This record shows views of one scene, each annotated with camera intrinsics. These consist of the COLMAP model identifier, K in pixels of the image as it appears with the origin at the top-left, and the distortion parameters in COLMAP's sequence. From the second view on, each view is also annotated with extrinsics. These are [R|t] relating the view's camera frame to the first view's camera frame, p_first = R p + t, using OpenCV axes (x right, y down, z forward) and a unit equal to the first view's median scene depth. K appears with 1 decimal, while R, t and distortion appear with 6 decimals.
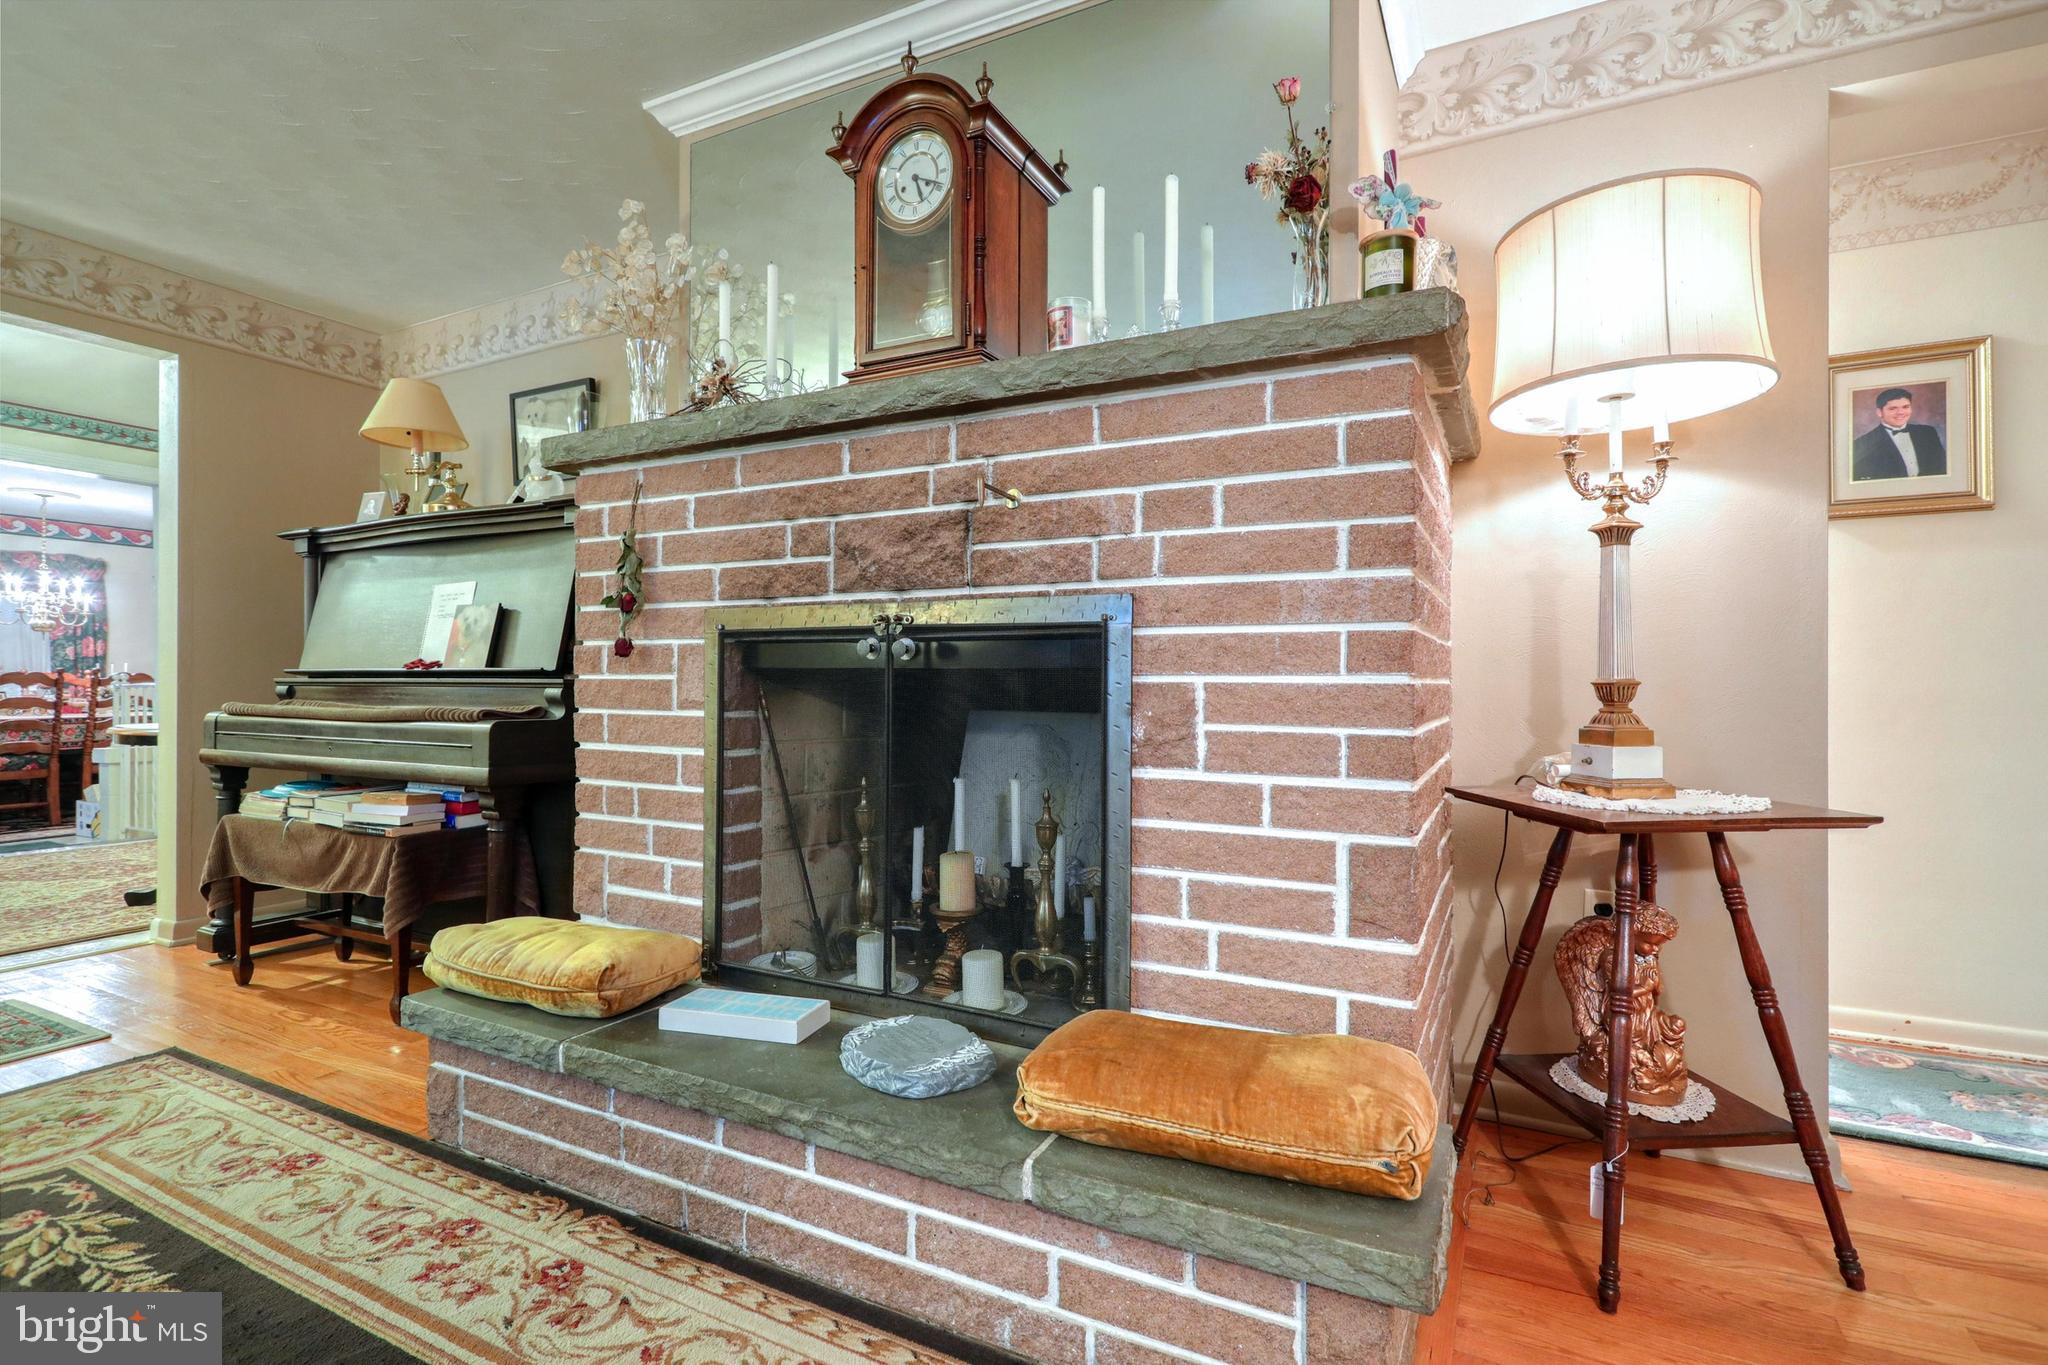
lens RADIAL K [[965.2, 0, 1038.3], [0, 965.2, 678.7], [0, 0, 1]] dist [0.005537, -0.000210]
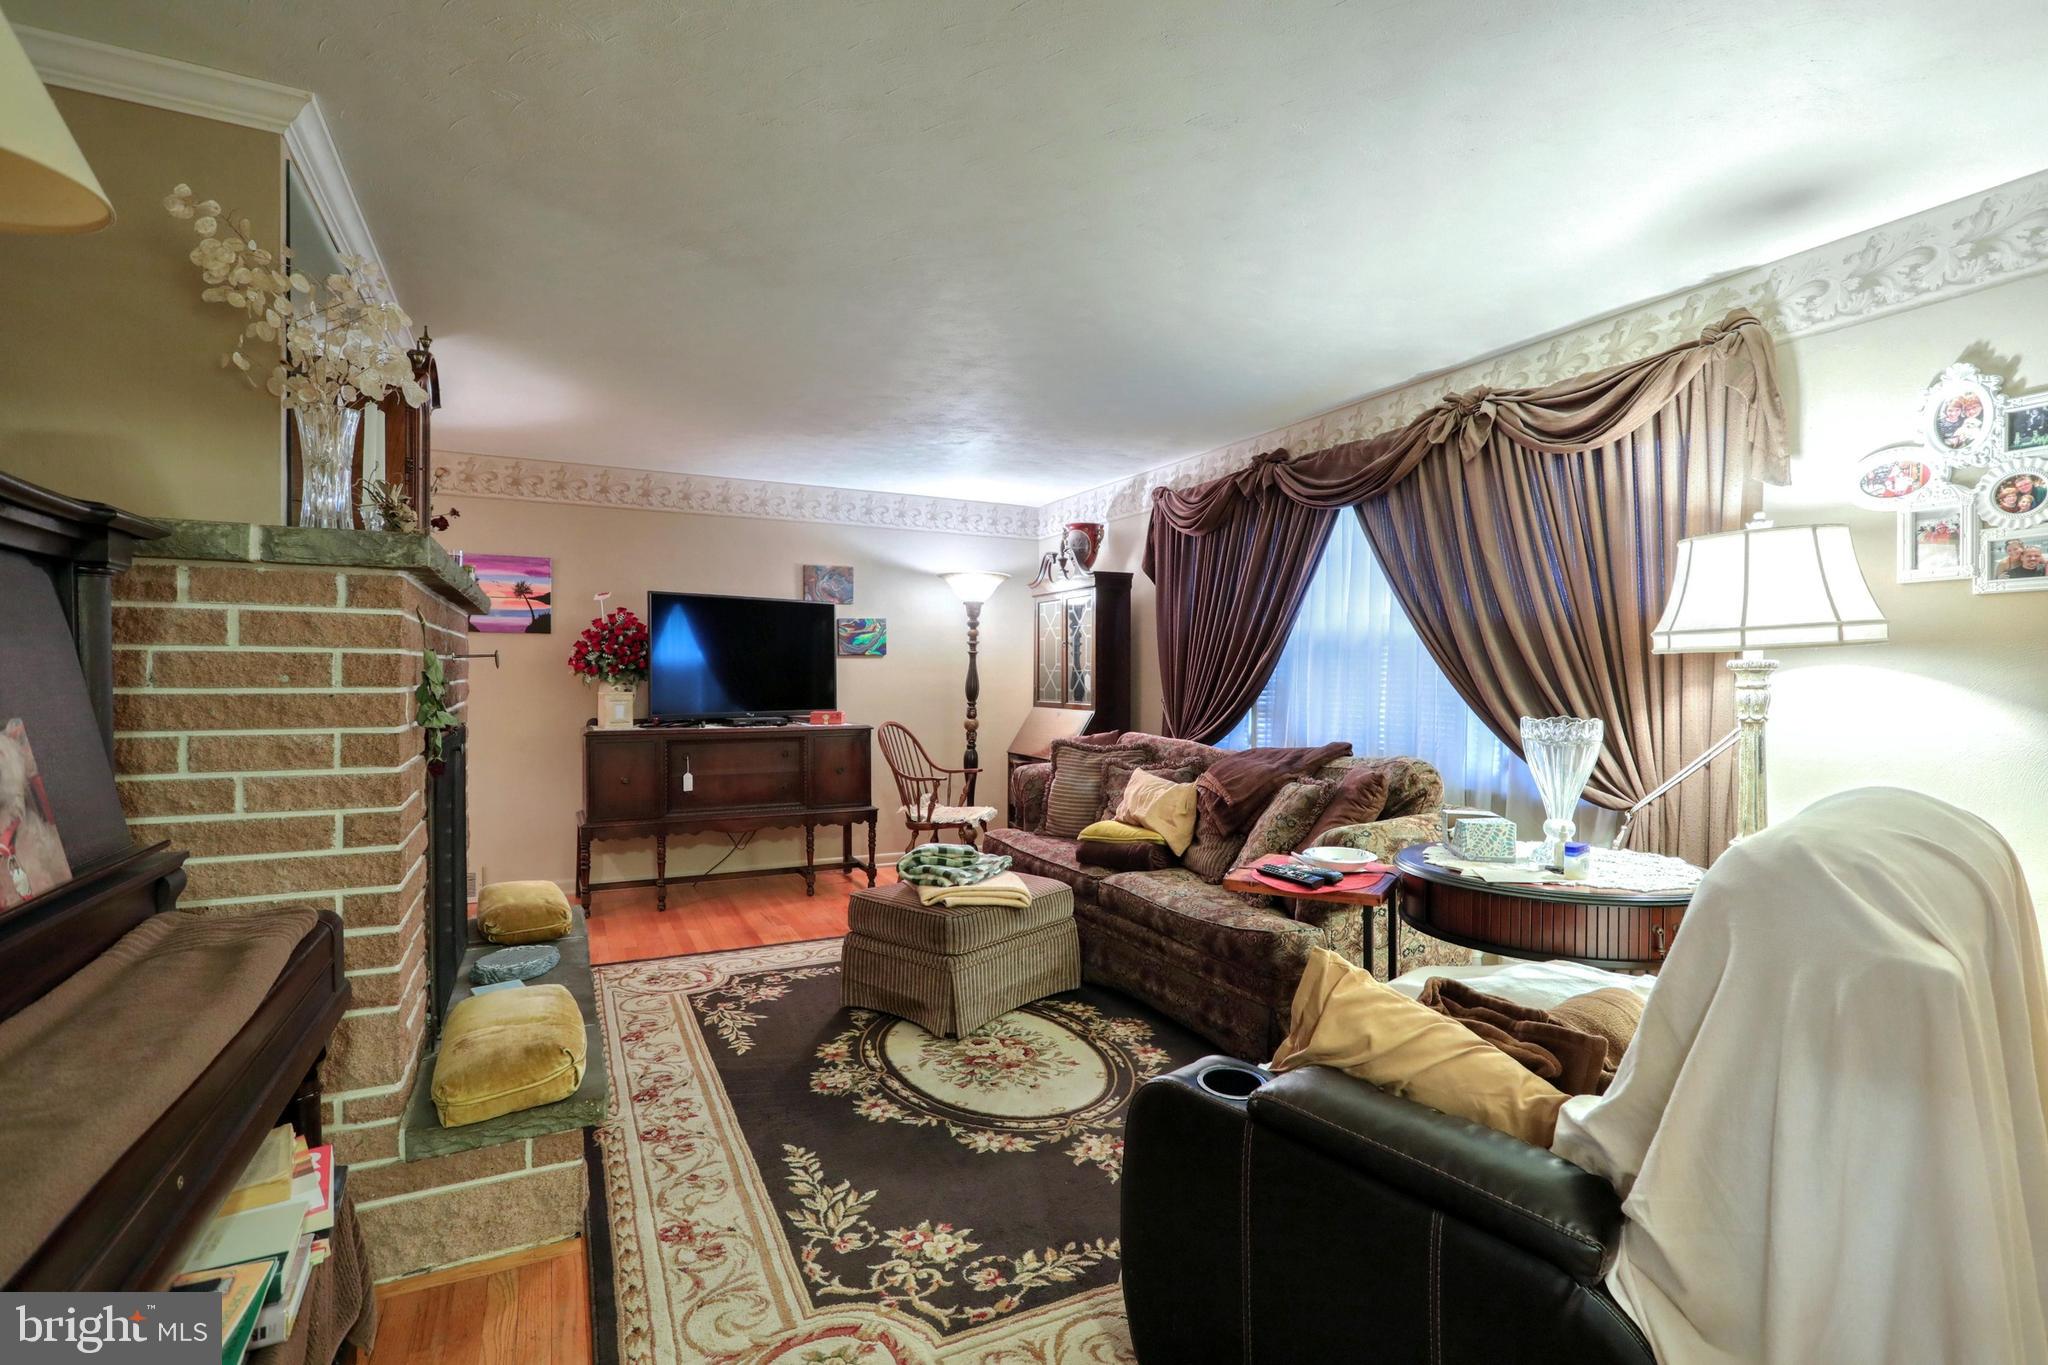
lens RADIAL K [[965.2, 0, 1038.6], [0, 965.2, 679.0], [0, 0, 1]] dist [0.005537, -0.000210]
pose [[-0.809644, -0.011966, 0.586799, -1.926890], [-0.009743, 0.999928, 0.006948, -0.172513], [-0.586840, -0.000092, -0.809703, 1.825512]]
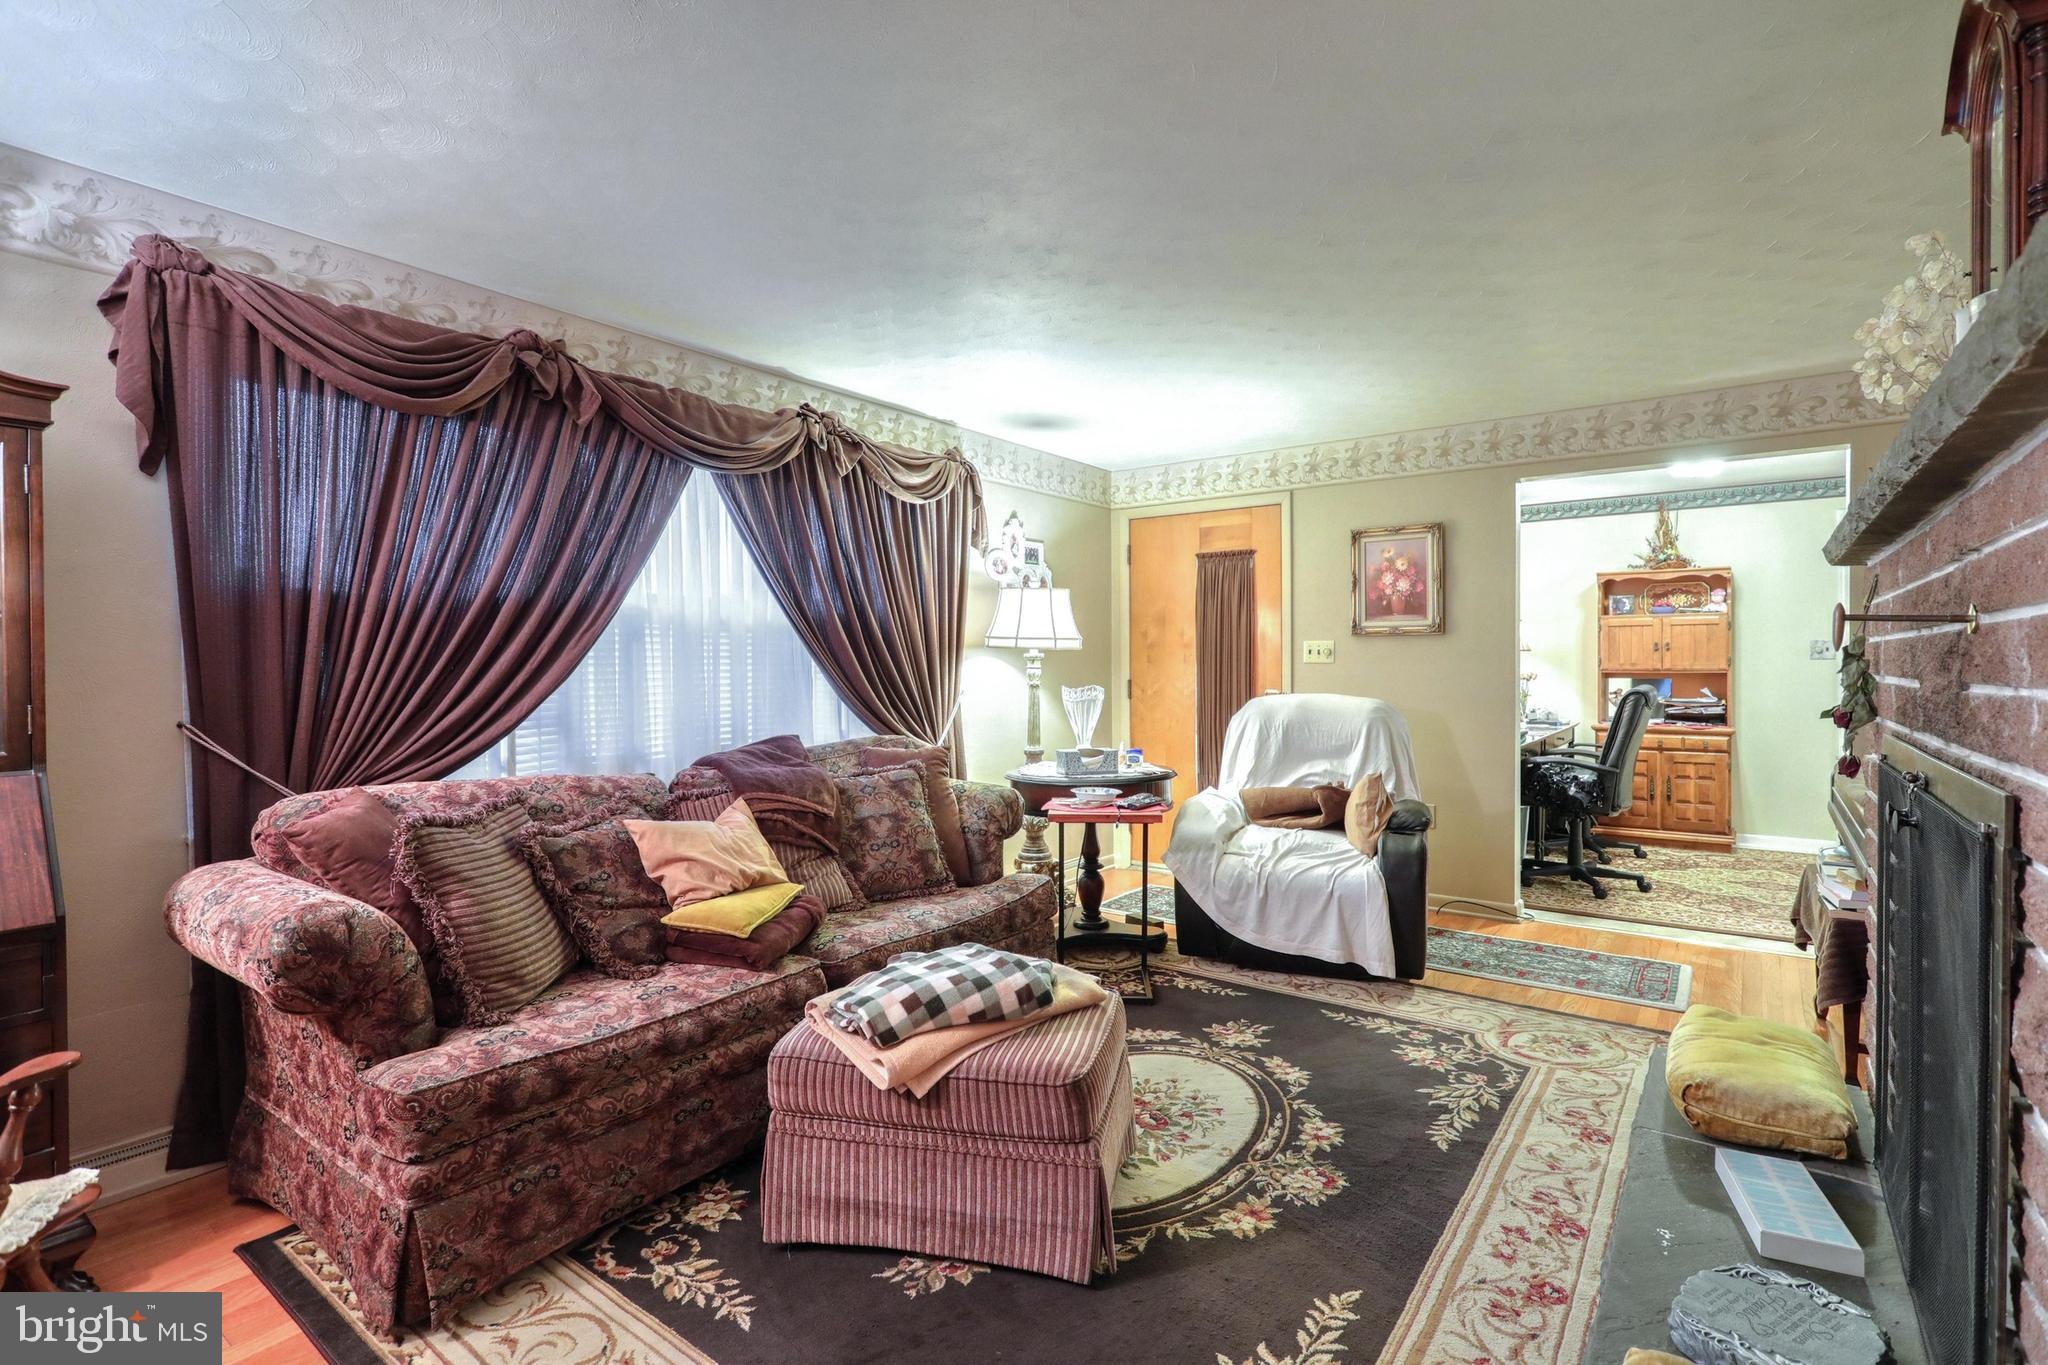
lens RADIAL K [[965.2, 0, 1035.2], [0, 965.2, 676.1], [0, 0, 1]] dist [0.005537, -0.000210]
pose [[-0.154376, 0.004143, -0.988004, 0.717310], [0.008730, 0.999958, 0.002829, -0.150468], [0.987974, -0.008188, -0.154405, 0.499112]]
